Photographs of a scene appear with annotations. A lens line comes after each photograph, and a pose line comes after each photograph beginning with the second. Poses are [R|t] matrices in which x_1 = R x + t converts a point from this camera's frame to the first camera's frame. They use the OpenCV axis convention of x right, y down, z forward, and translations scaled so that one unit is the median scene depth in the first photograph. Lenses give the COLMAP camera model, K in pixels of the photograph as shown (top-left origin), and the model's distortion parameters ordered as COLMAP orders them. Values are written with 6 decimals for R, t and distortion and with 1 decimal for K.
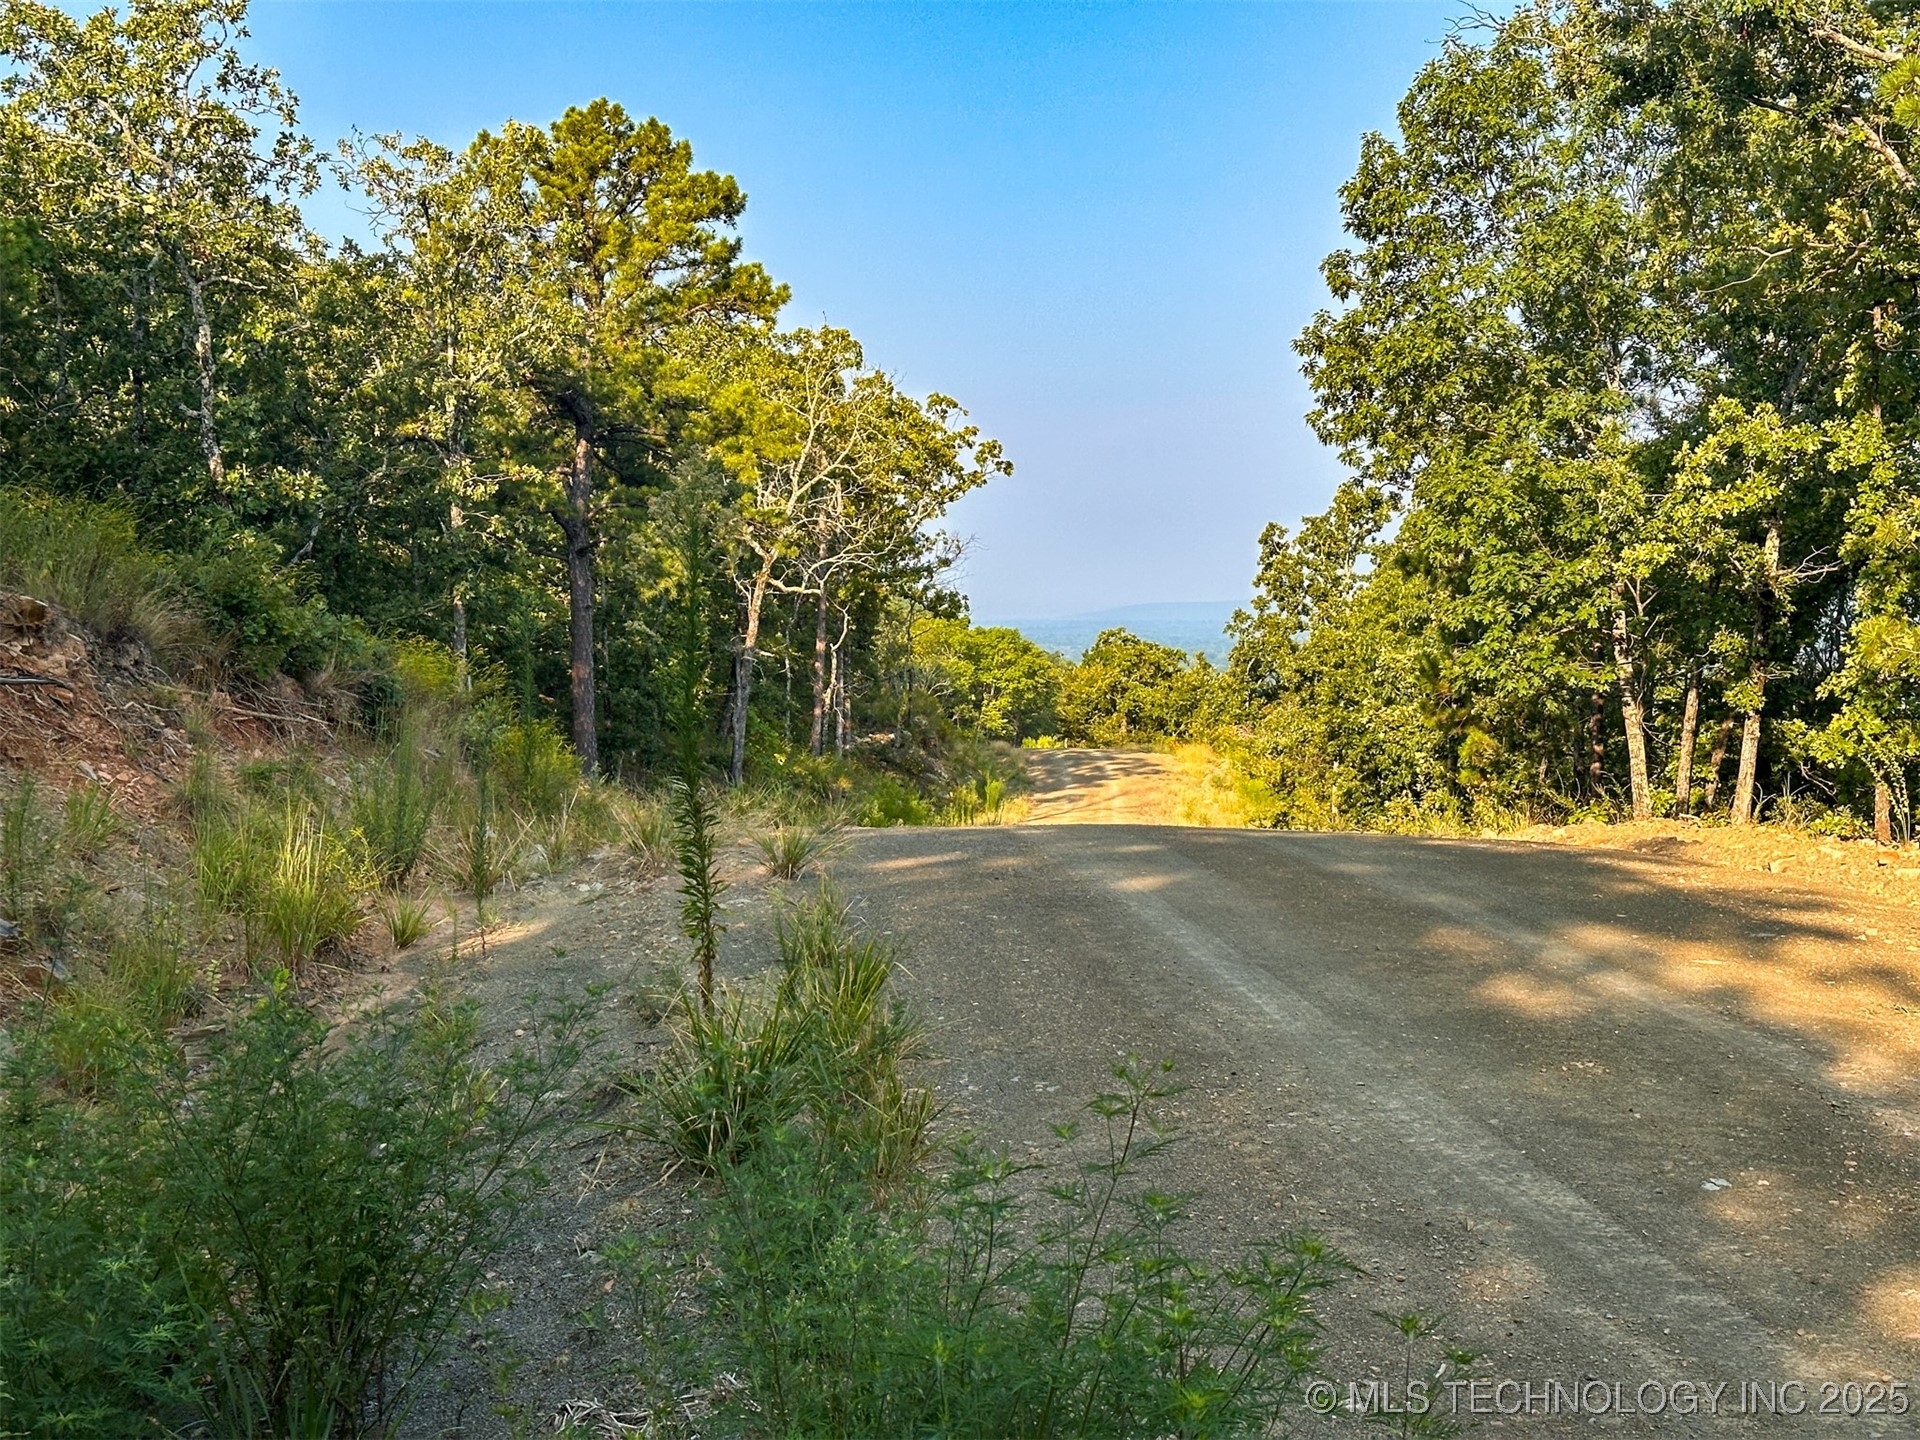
lens RADIAL K [[2689.9, 0, 959.9], [0, 2689.9, 719.6], [0, 0, 1]] dist [0.000979, 0.000000]
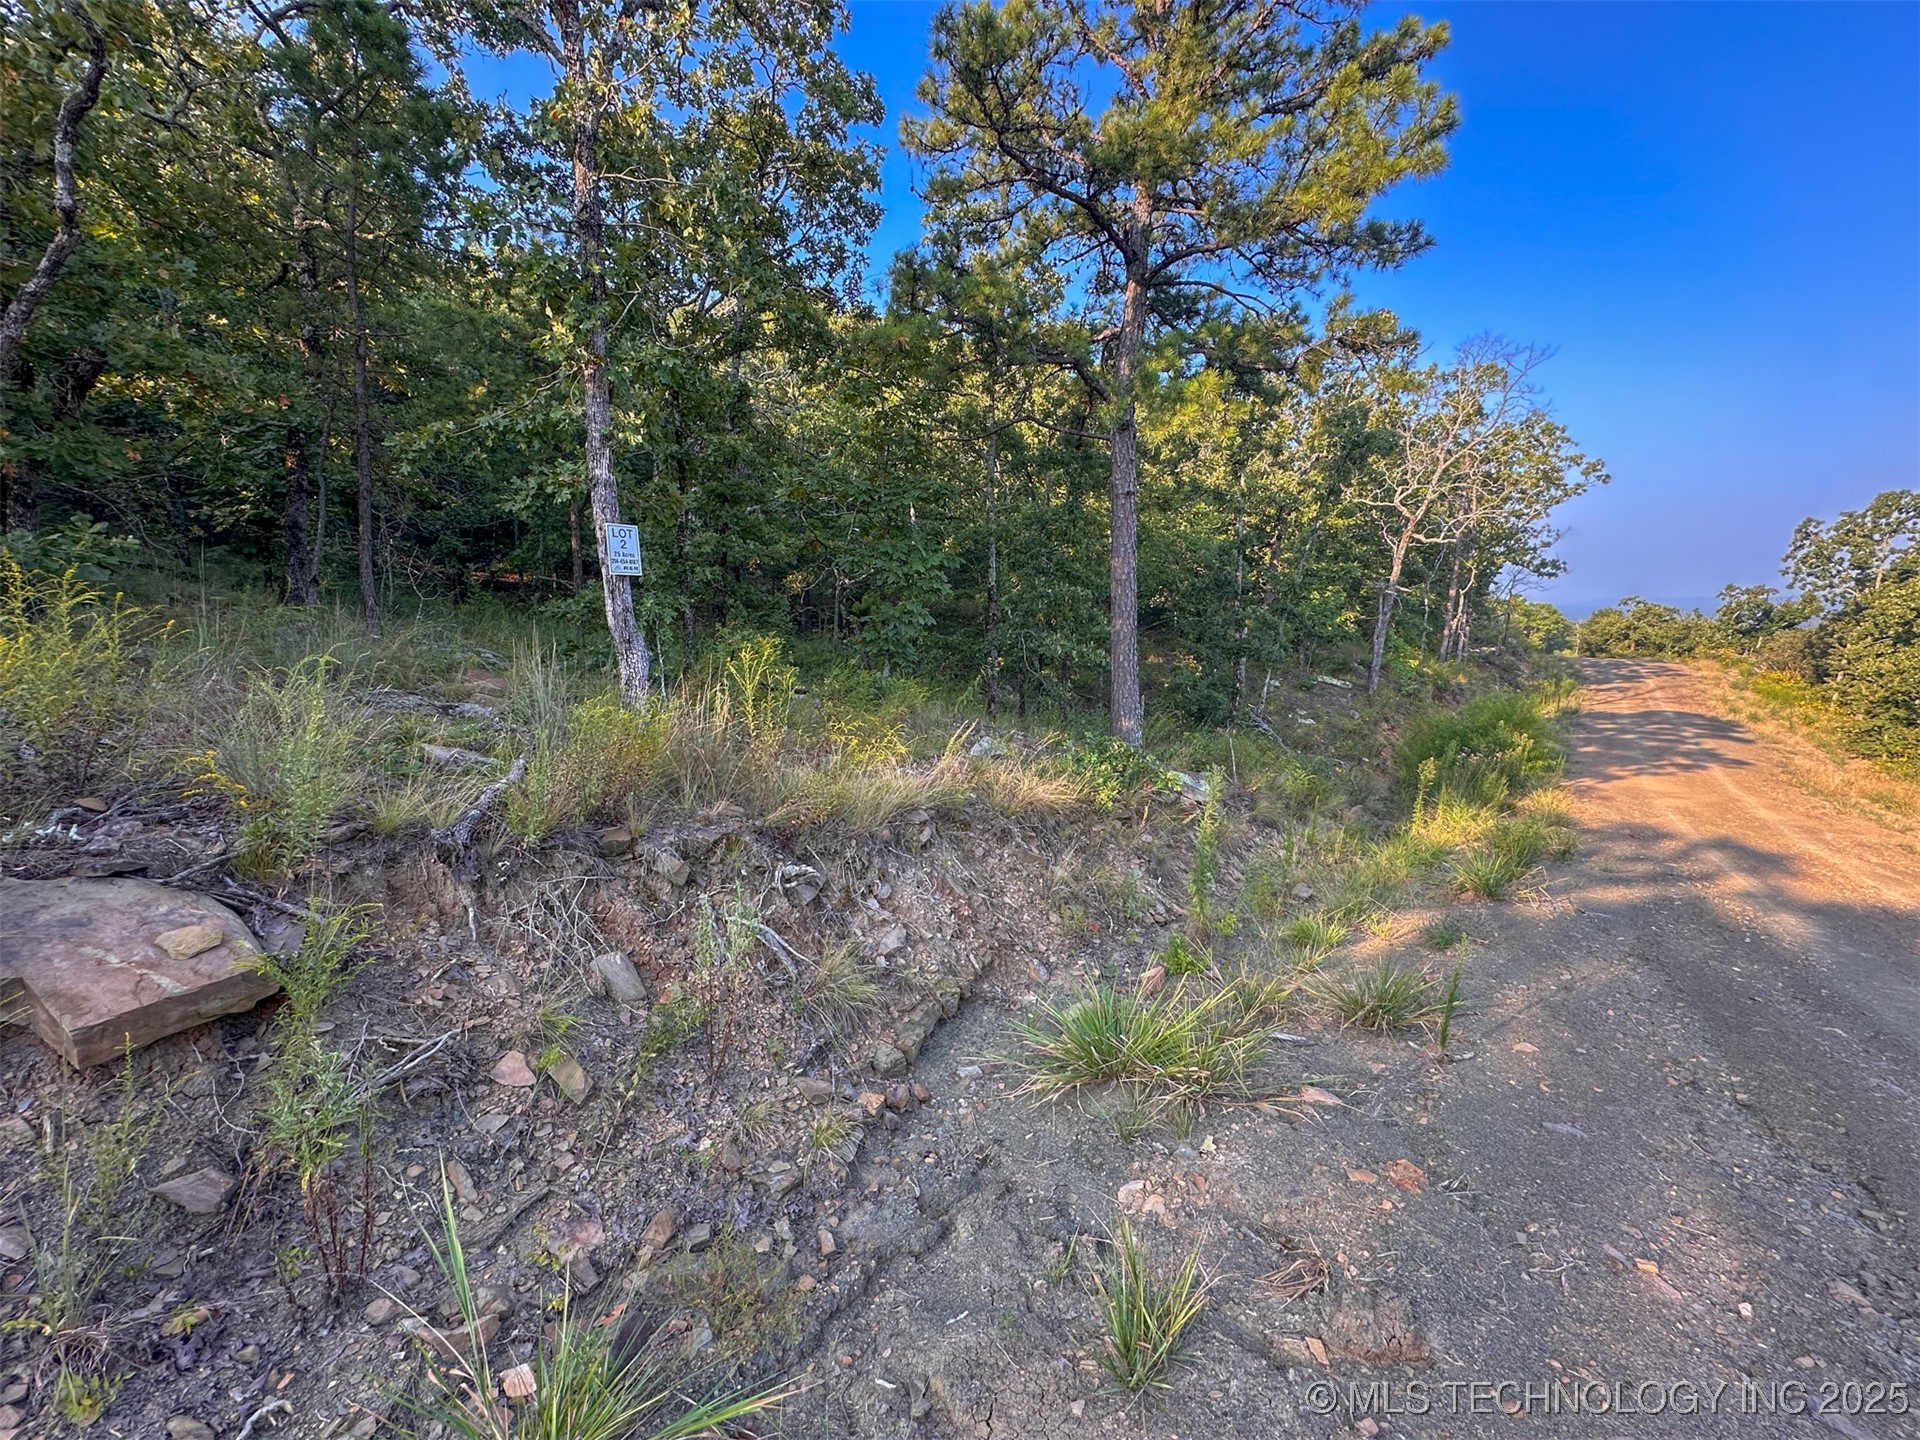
lens RADIAL K [[768.7, 0, 956.2], [0, 768.7, 715.7], [0, 0, 1]] dist [0.001522, 0.000079]
pose [[0.813675, 0.084689, -0.575118, -0.020570], [-0.023694, 0.993341, 0.112752, 0.000997], [0.580837, -0.078117, 0.810263, 0.413228]]
